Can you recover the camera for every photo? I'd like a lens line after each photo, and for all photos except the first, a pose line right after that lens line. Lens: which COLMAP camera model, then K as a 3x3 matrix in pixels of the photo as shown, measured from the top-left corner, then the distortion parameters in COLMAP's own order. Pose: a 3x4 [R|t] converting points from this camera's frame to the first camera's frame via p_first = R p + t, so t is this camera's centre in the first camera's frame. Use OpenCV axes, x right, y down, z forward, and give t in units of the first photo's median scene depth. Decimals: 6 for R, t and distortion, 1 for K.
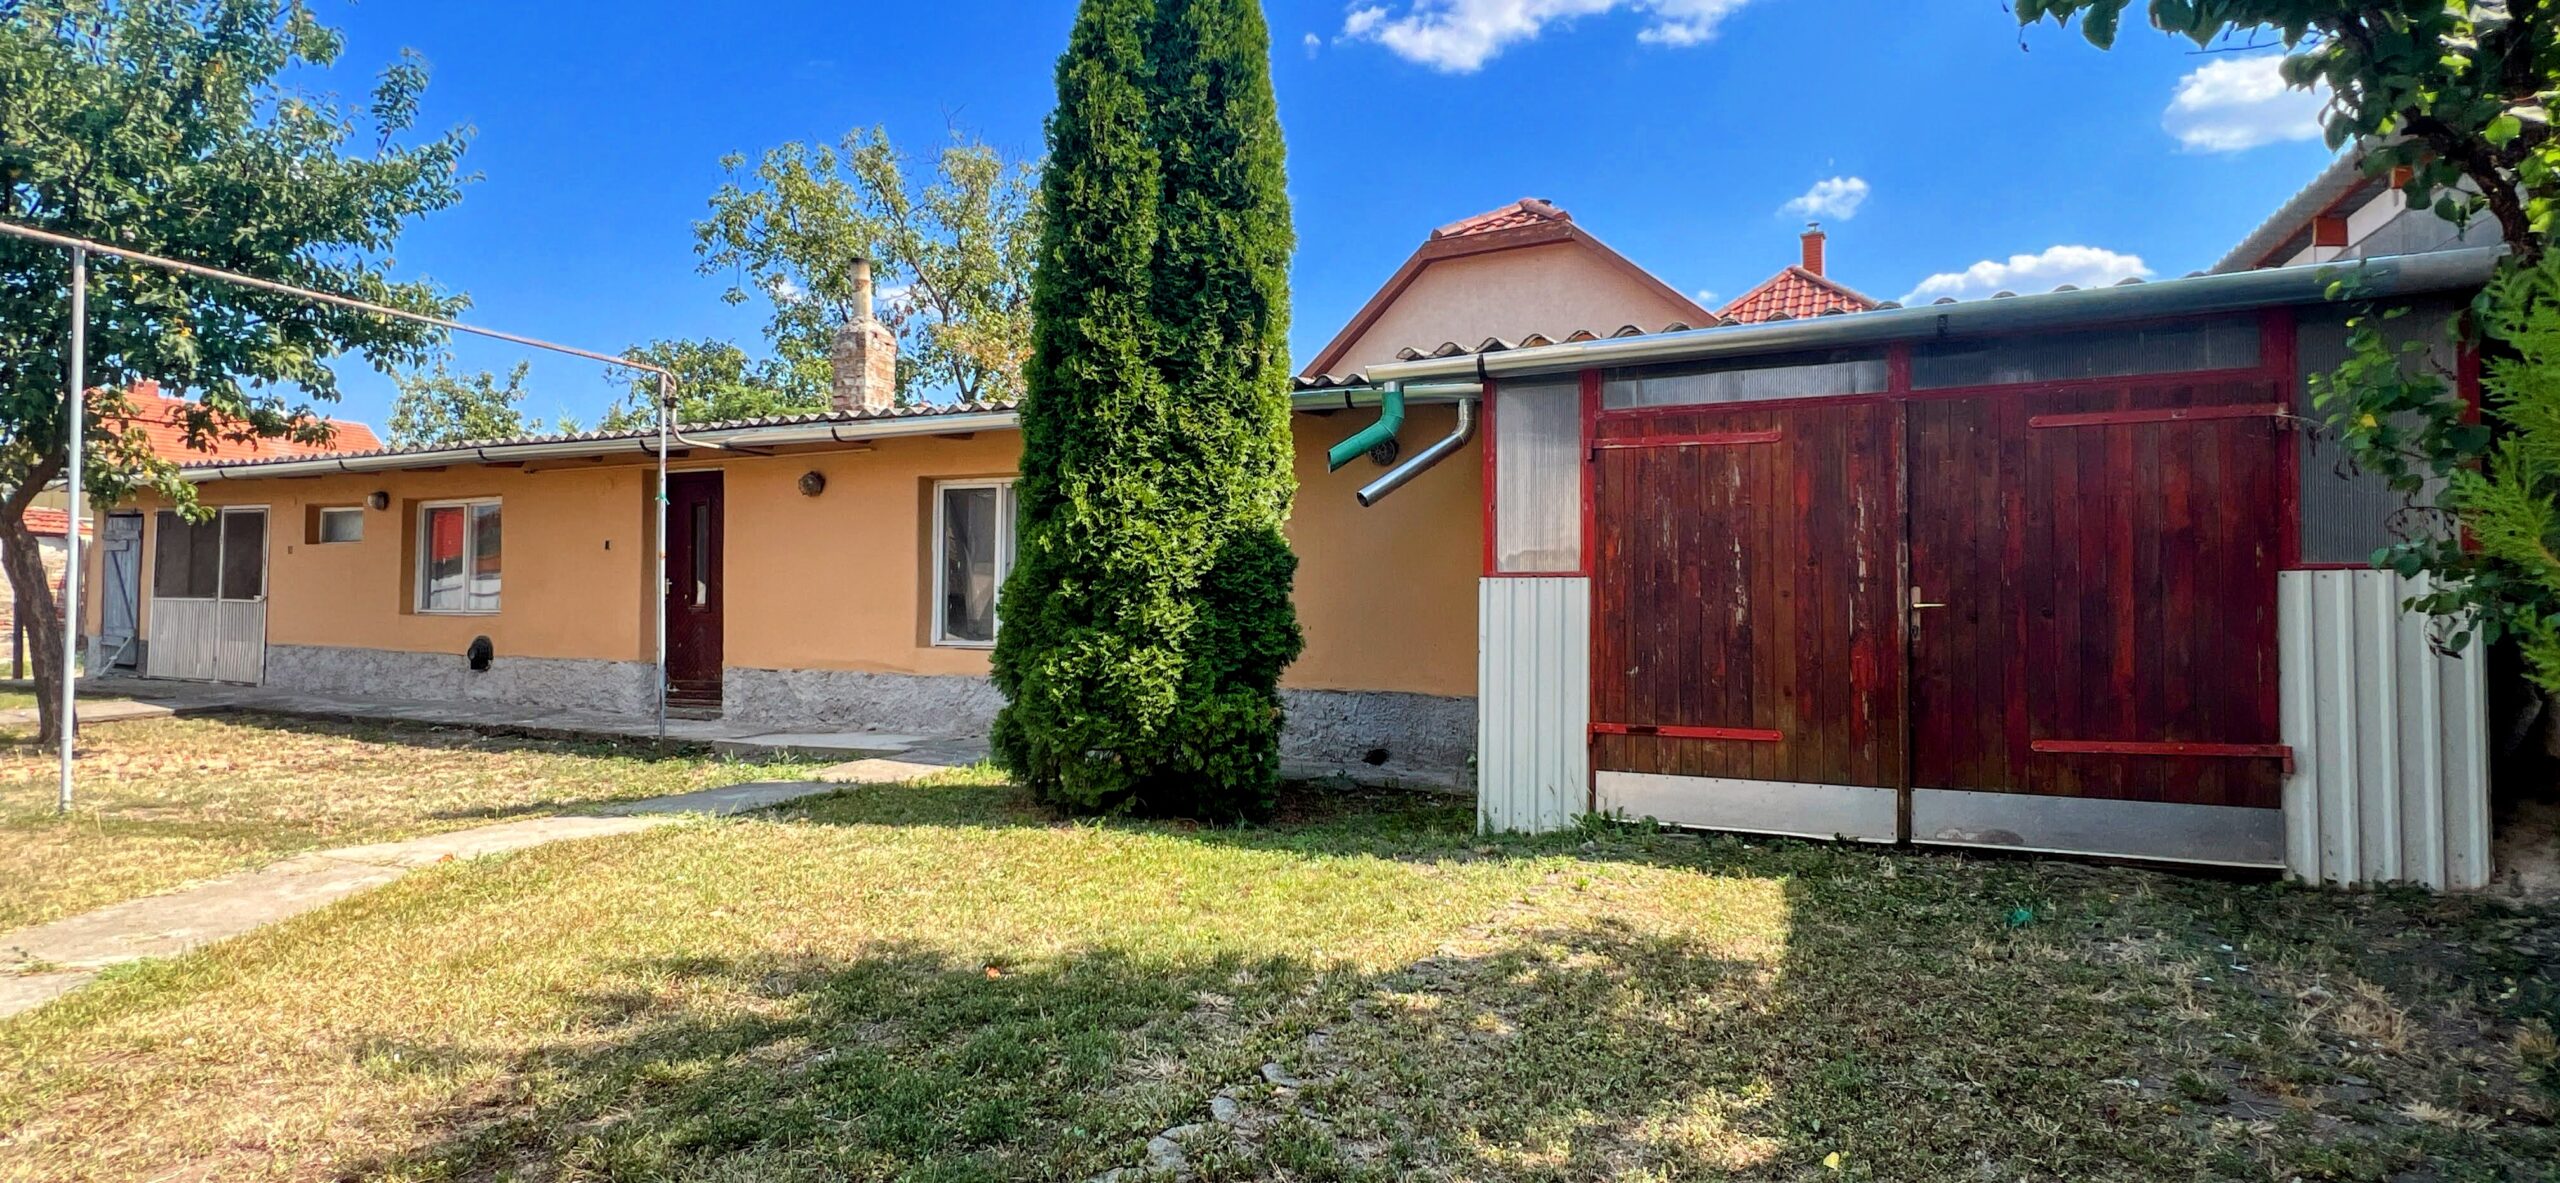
lens RADIAL K [[1199.7, 0, 1278.9], [0, 1199.7, 586.1], [0, 0, 1]] dist [0.004123, 0.000067]
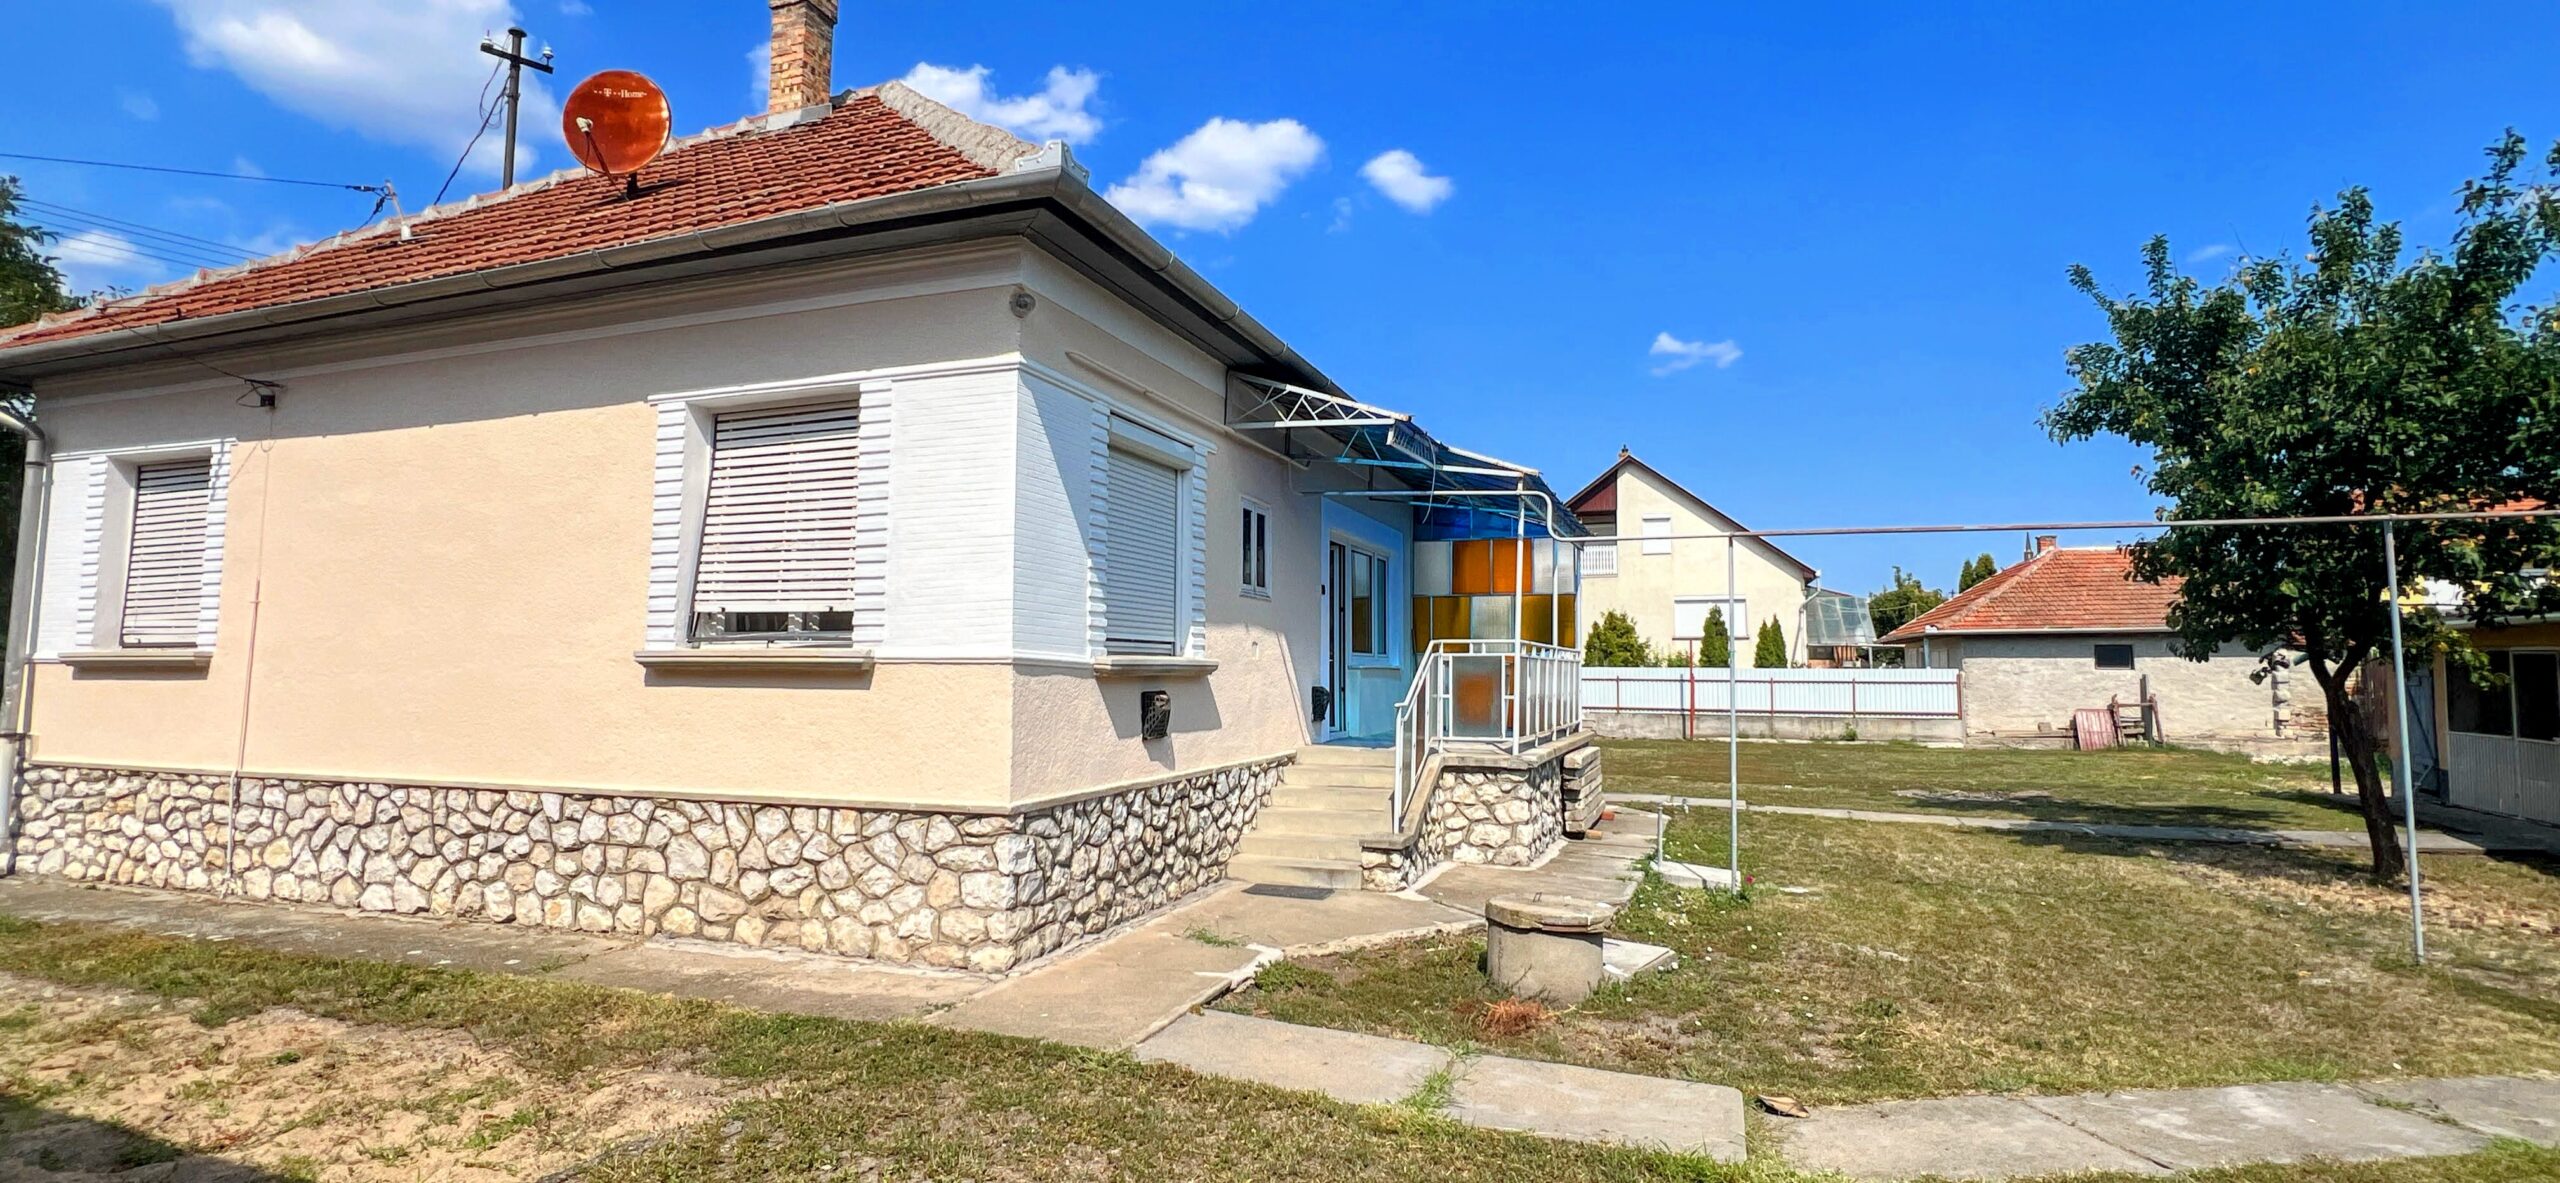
lens RADIAL K [[1199.7, 0, 1274.1], [0, 1199.7, 585.3], [0, 0, 1]] dist [0.004123, 0.000067]
pose [[0.057520, -0.080774, -0.995071, 0.138501], [0.022891, 0.996566, -0.079572, -0.085169], [0.998082, -0.018201, 0.059172, -0.172228]]
